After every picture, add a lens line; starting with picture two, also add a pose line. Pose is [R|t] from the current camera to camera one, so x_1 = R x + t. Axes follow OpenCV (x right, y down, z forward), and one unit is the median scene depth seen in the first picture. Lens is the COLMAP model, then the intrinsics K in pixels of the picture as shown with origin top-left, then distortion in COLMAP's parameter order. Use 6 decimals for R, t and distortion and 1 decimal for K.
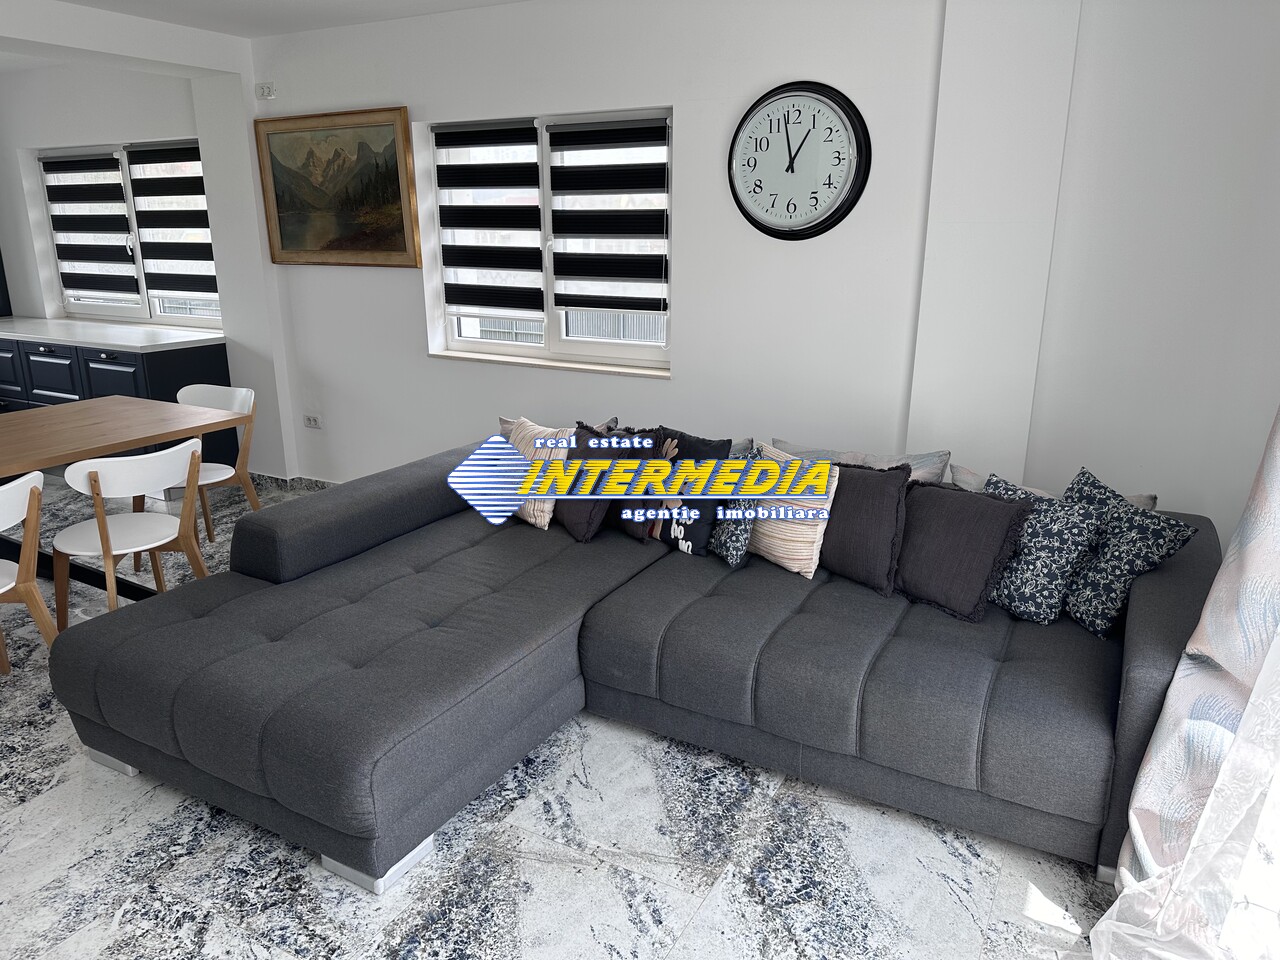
lens RADIAL K [[908.2, 0, 640.6], [0, 908.2, 480.0], [0, 0, 1]] dist [0.002888, -0.000303]
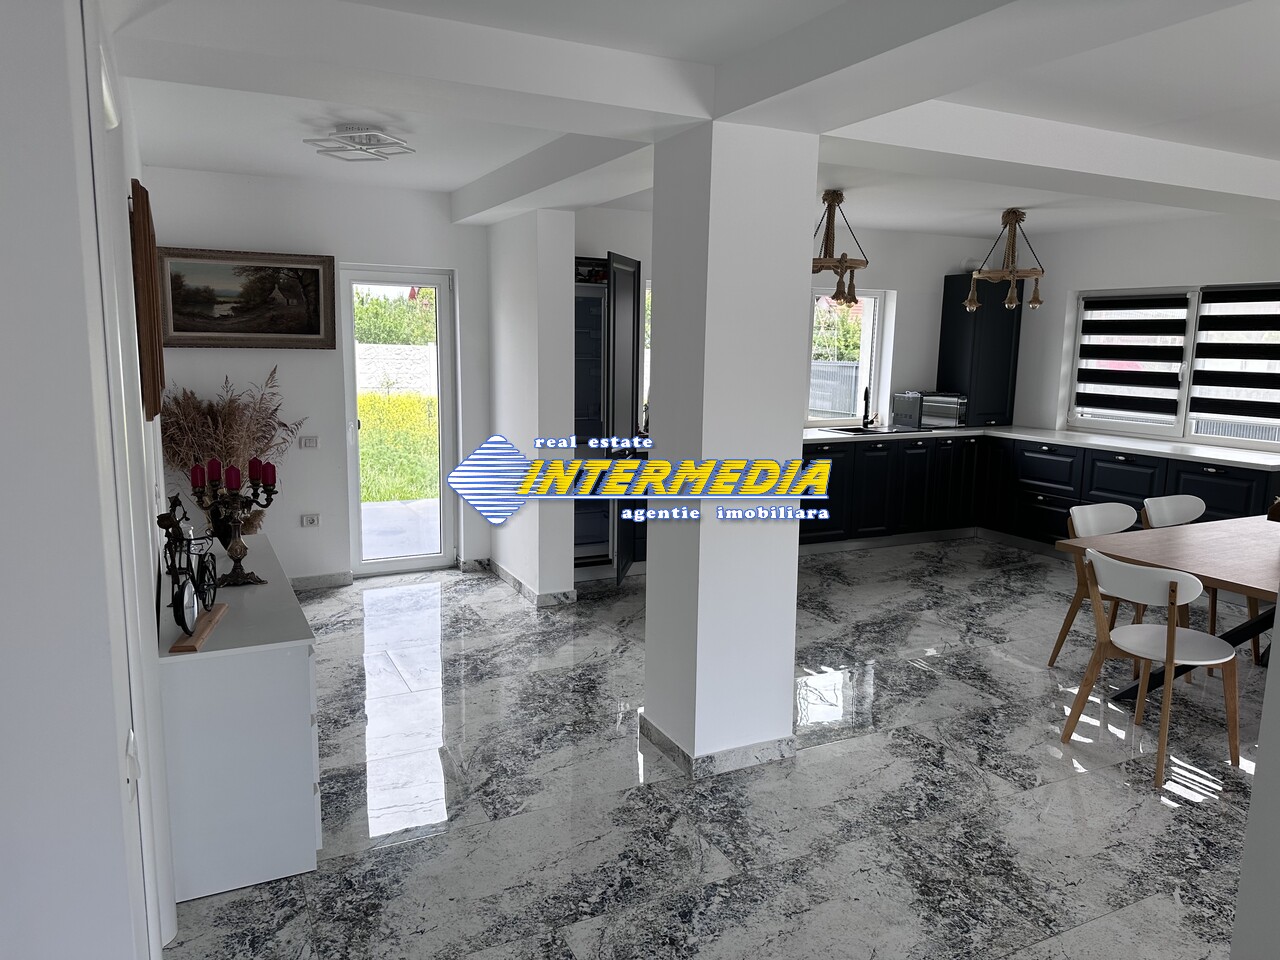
lens RADIAL K [[908.2, 0, 640.0], [0, 908.2, 481.2], [0, 0, 1]] dist [0.002888, -0.000303]
pose [[0.827266, 0.104358, -0.552034, -0.474748], [-0.174316, 0.981781, -0.075629, 0.072952], [0.534084, 0.158793, 0.830385, -0.260632]]
